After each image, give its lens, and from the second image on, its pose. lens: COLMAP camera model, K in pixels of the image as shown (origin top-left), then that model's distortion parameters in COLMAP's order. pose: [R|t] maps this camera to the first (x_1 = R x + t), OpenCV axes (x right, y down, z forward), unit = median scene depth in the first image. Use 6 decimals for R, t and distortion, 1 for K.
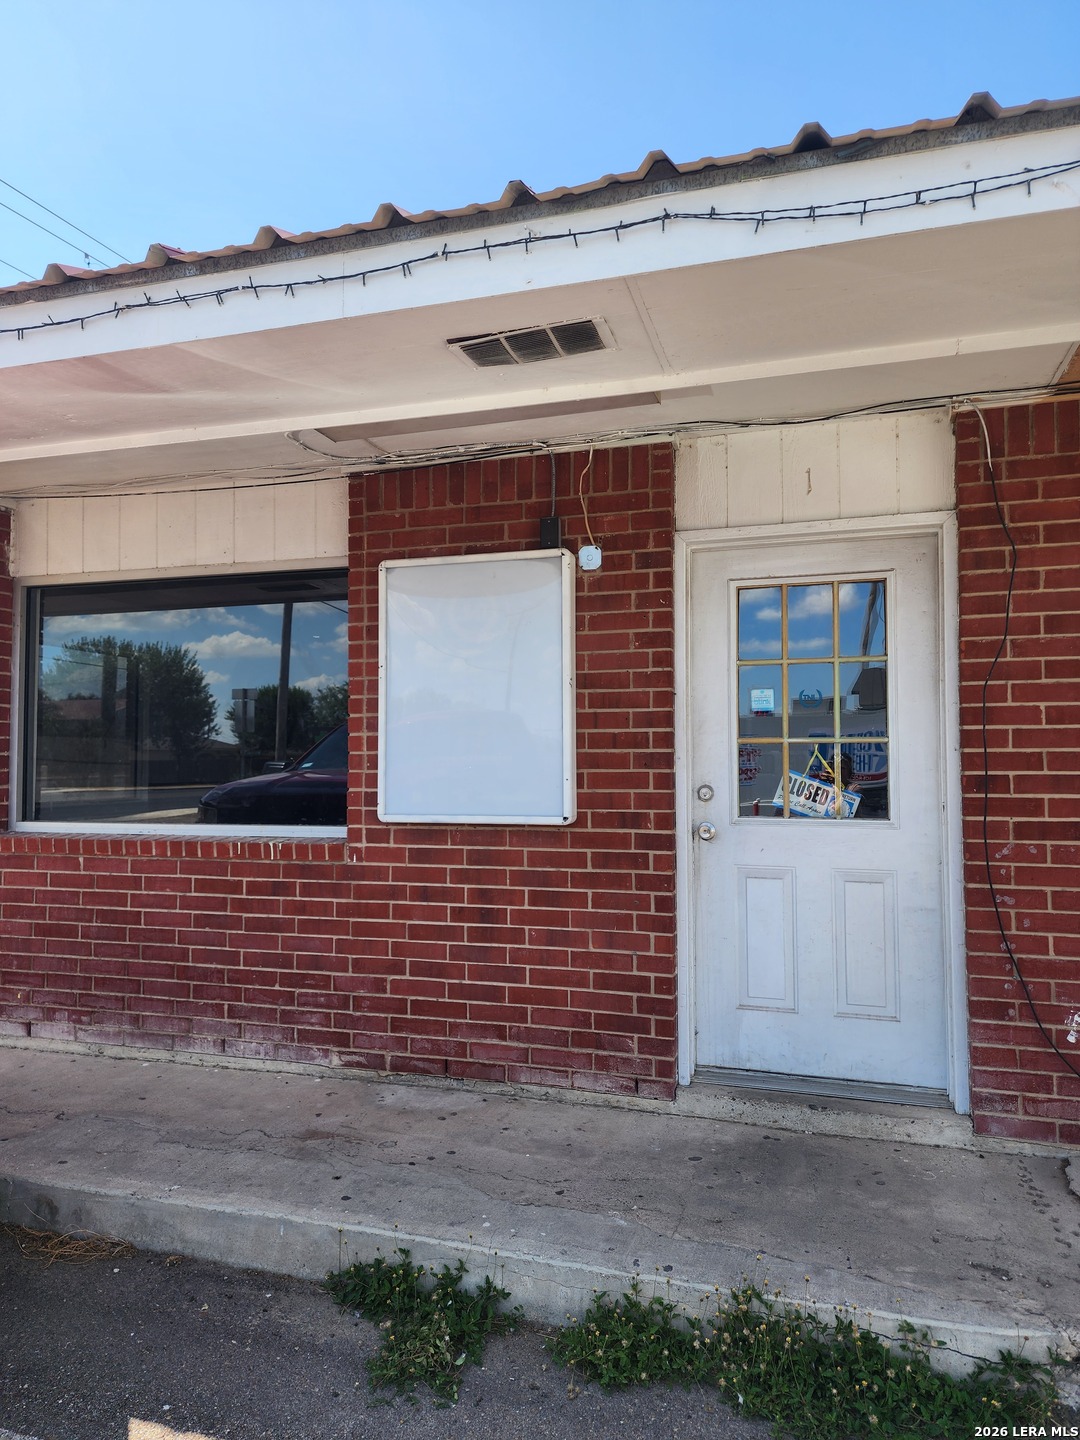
lens RADIAL K [[966.0, 0, 517.6], [0, 966.0, 734.2], [0, 0, 1]] dist [0.082637, -0.067926]
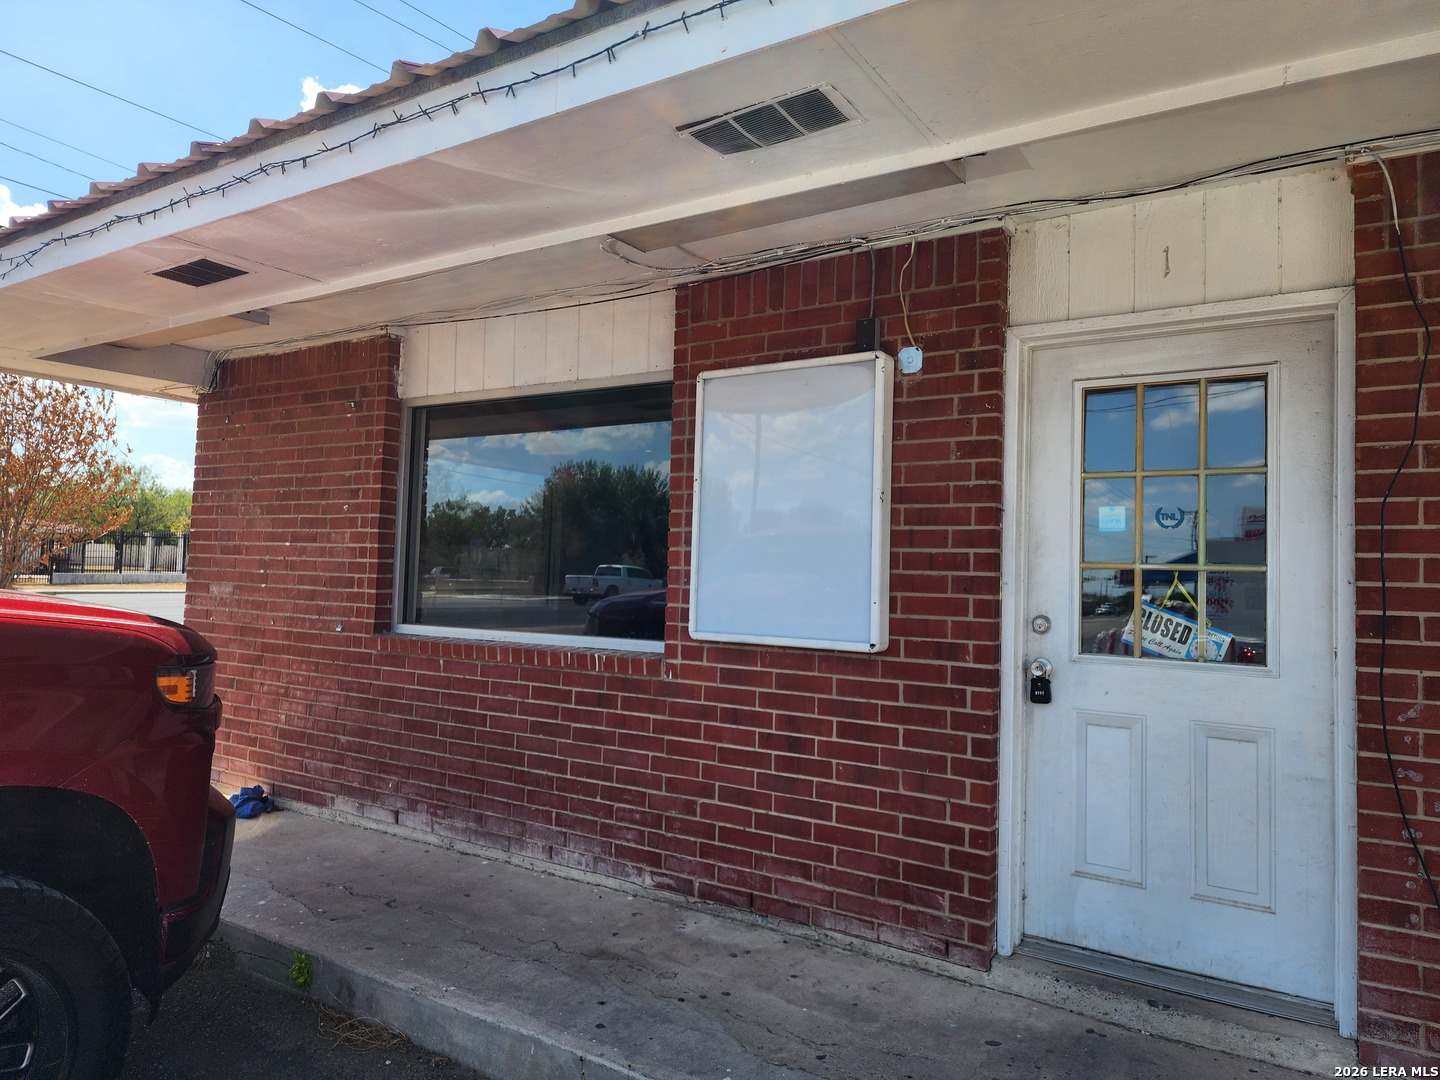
lens RADIAL K [[966.0, 0, 713.7], [0, 966.0, 541.8], [0, 0, 1]] dist [0.082637, -0.067926]
pose [[0.963033, 0.019432, -0.268683, 0.150074], [-0.023135, 0.999676, -0.010624, 0.002633], [0.268390, 0.016448, 0.963170, 0.073728]]
